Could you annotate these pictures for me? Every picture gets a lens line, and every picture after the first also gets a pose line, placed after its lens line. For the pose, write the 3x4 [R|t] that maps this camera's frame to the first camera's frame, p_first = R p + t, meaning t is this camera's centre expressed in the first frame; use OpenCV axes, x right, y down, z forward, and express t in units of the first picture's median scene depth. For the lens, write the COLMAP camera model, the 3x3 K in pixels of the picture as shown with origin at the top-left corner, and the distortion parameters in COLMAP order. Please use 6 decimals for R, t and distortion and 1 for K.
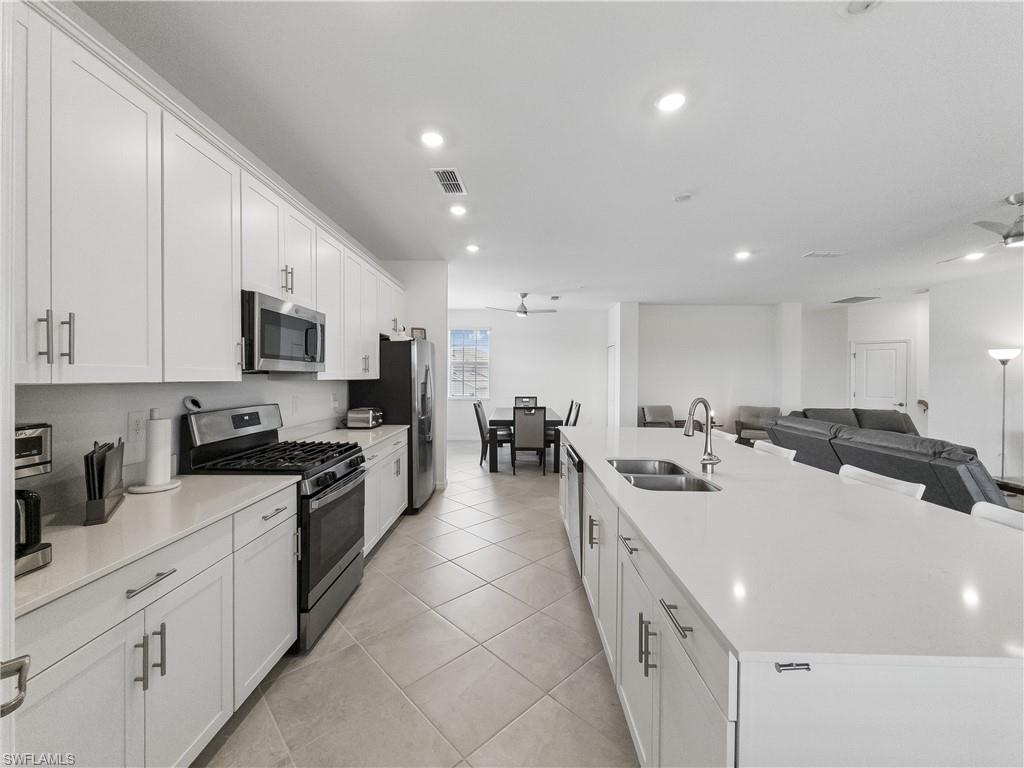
lens RADIAL K [[414.0, 0, 504.8], [0, 414.0, 378.2], [0, 0, 1]] dist [0.000230, -0.000234]
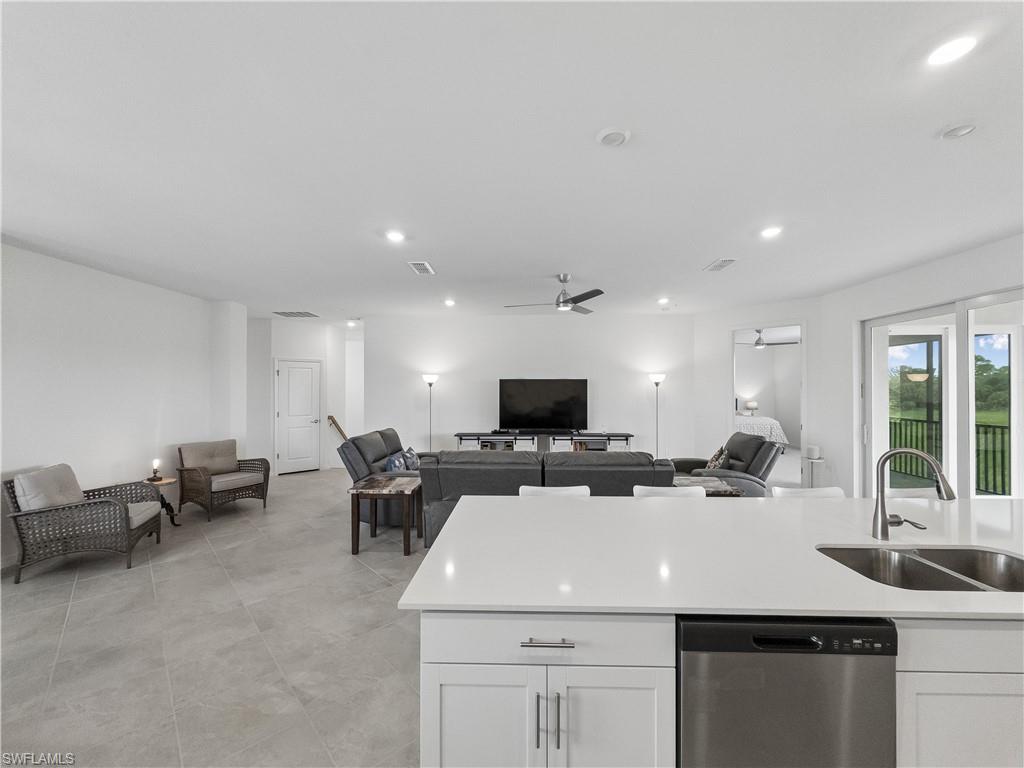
lens RADIAL K [[414.0, 0, 515.6], [0, 414.0, 385.1], [0, 0, 1]] dist [0.000230, -0.000234]
pose [[-0.000277, 0.003680, 0.999993, -0.147968], [0.007903, 0.999962, -0.003678, -0.033267], [-0.999969, 0.007902, -0.000306, 0.793073]]
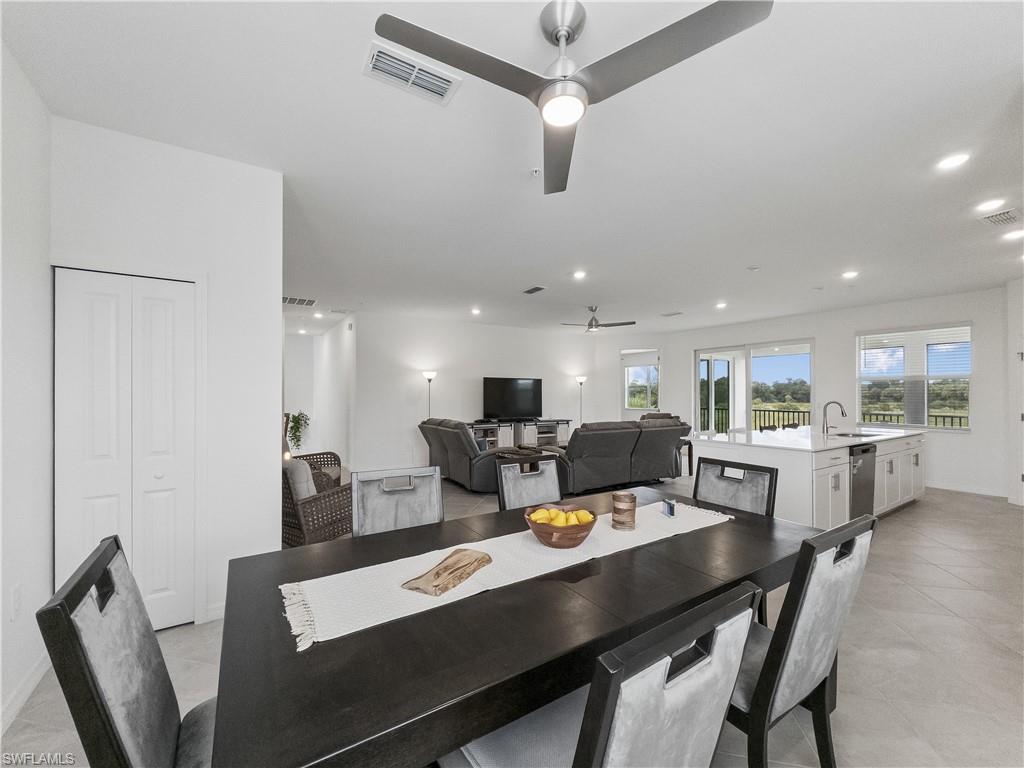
lens RADIAL K [[414.0, 0, 511.9], [0, 414.0, 388.3], [0, 0, 1]] dist [0.000230, -0.000234]
pose [[-0.566395, 0.002511, 0.824130, -0.196993], [-0.001449, 0.999991, -0.004043, -0.006335], [-0.824133, -0.003484, -0.566386, 1.745876]]
